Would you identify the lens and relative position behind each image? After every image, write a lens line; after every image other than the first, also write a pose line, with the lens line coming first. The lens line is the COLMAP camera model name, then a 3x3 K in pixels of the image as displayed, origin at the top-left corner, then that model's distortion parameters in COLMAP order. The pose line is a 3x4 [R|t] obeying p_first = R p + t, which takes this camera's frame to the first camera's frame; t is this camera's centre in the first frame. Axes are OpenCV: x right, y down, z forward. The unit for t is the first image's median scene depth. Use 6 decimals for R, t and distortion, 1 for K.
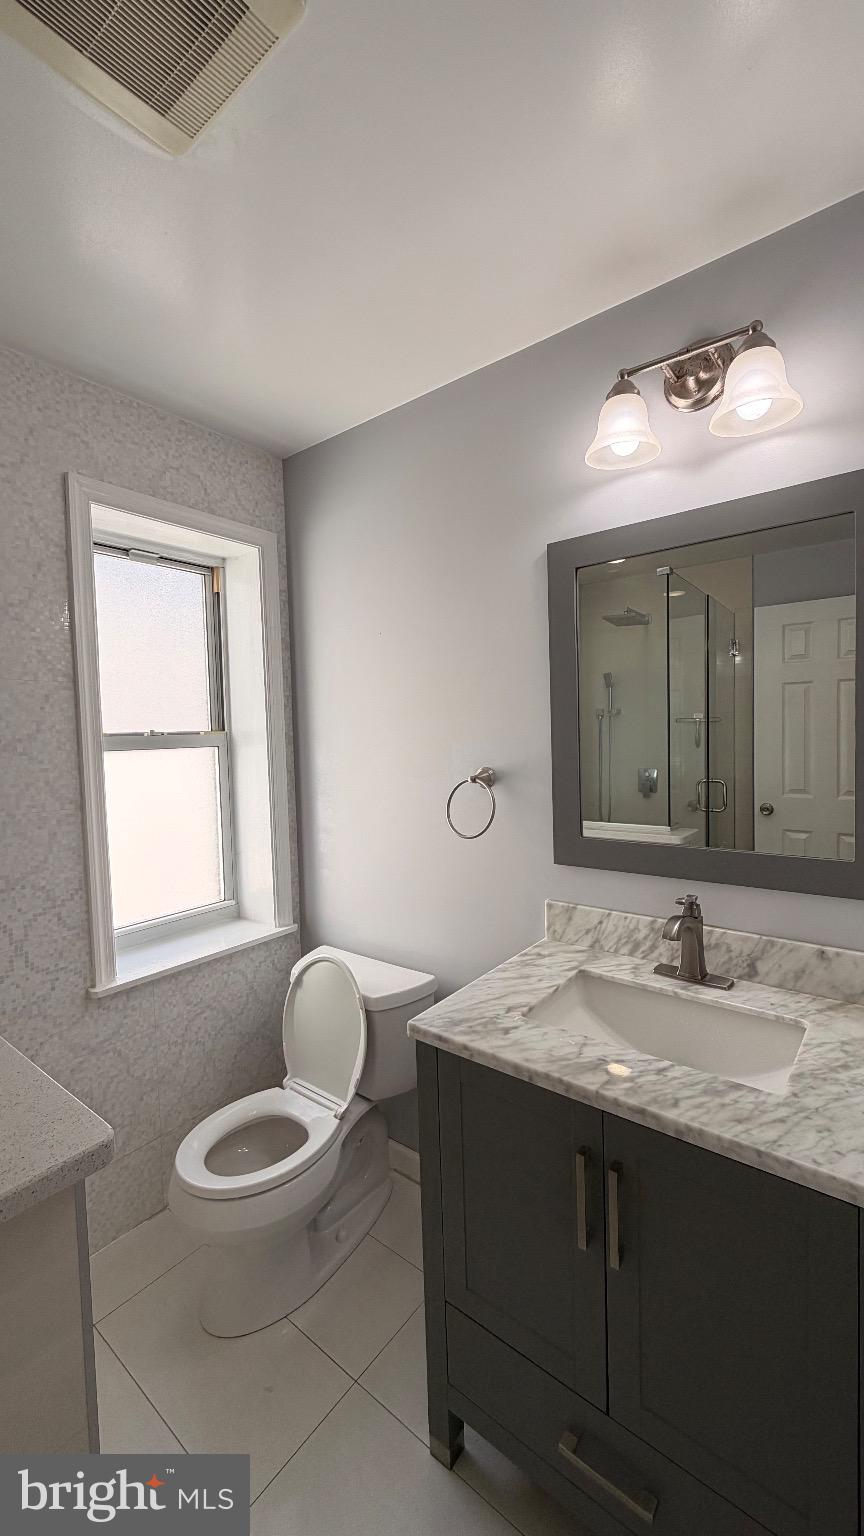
lens RADIAL K [[606.5, 0, 434.5], [0, 606.5, 760.6], [0, 0, 1]] dist [-0.000738, -0.000194]
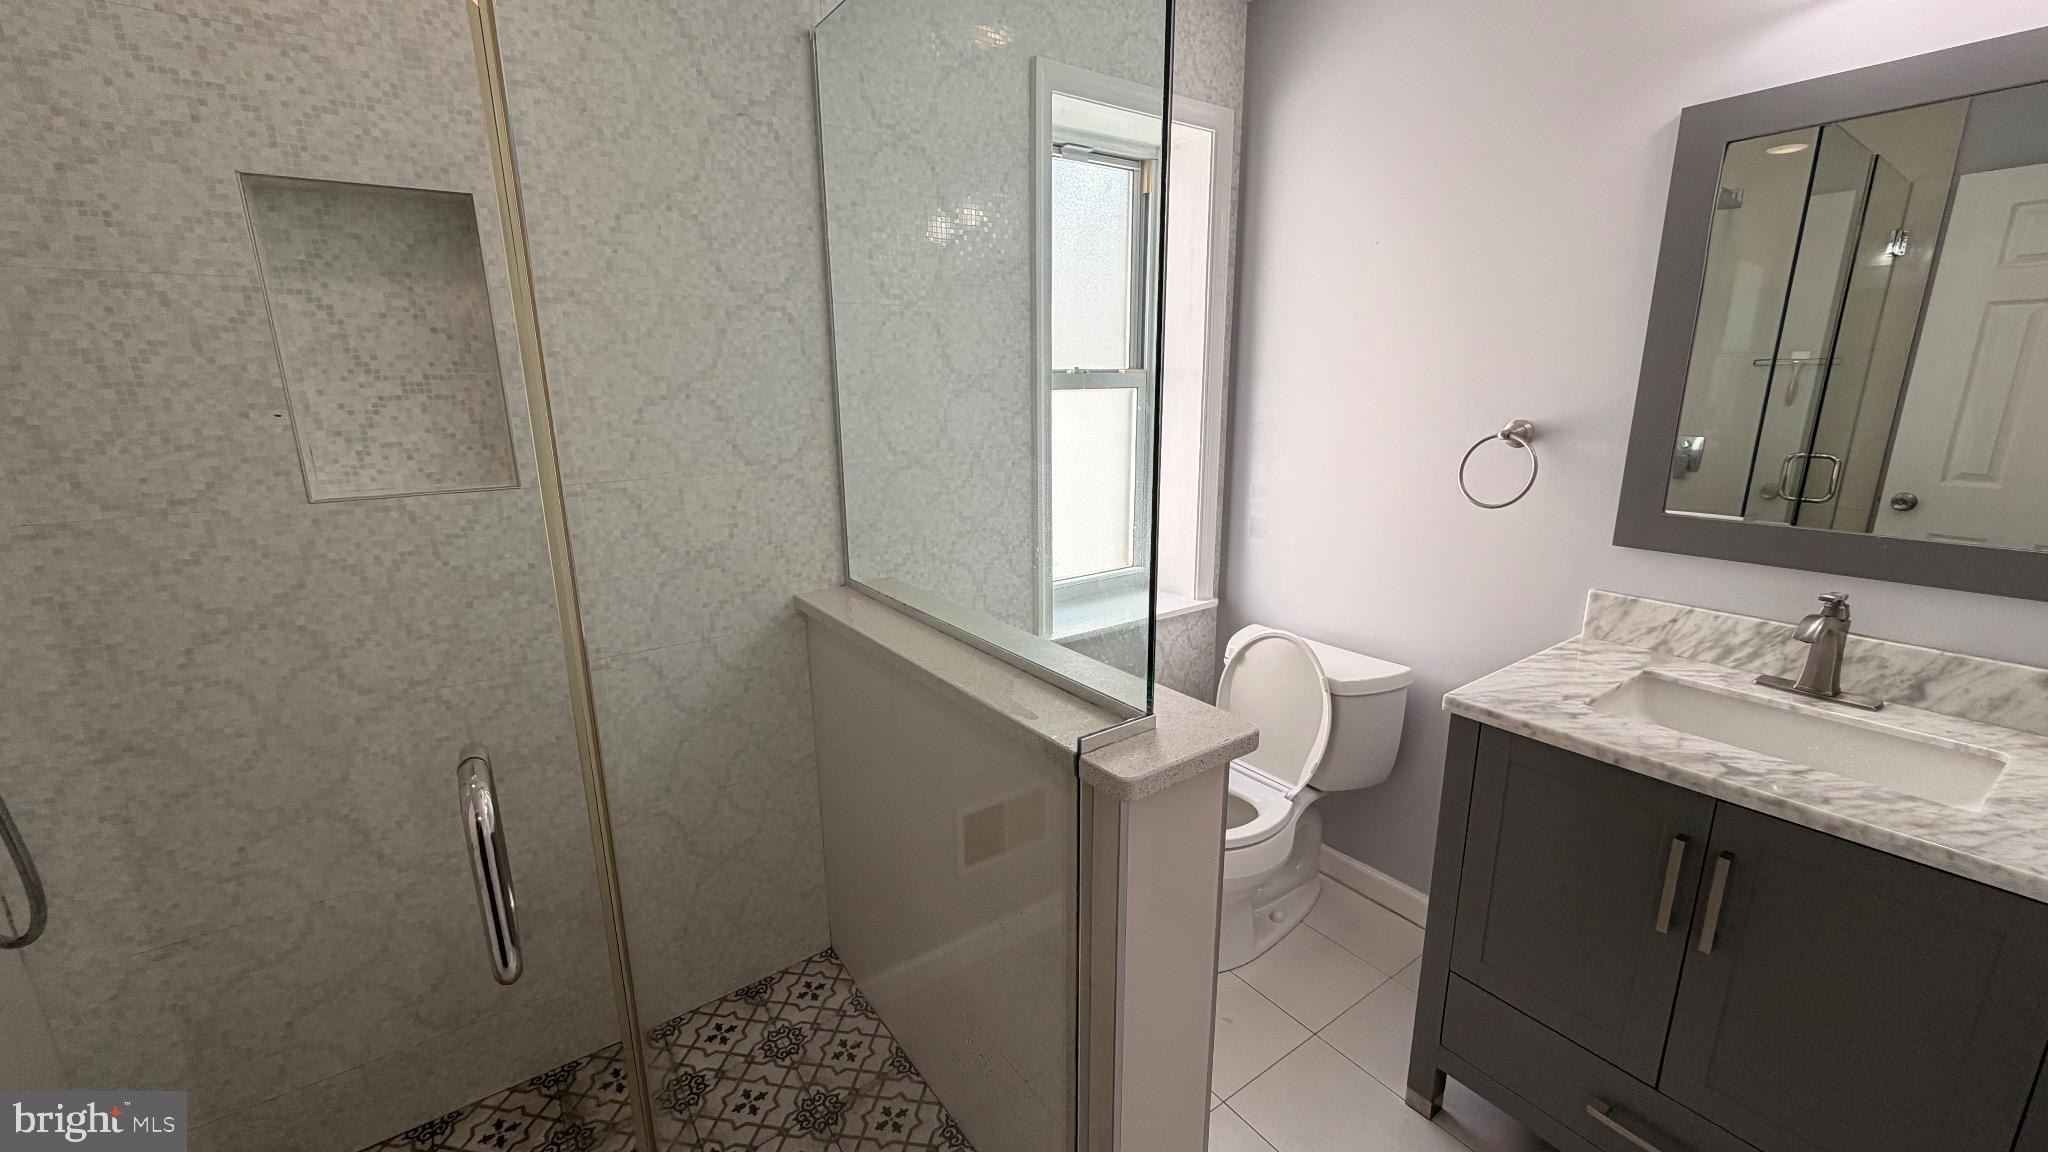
lens RADIAL K [[808.6, 0, 1024.0], [0, 808.6, 576.0], [0, 0, 1]] dist [-0.000738, -0.000194]
pose [[0.957727, 0.083603, -0.275263, -0.281346], [-0.028279, 0.979566, 0.199123, 0.022761], [0.286285, -0.182921, 0.940521, -0.258711]]
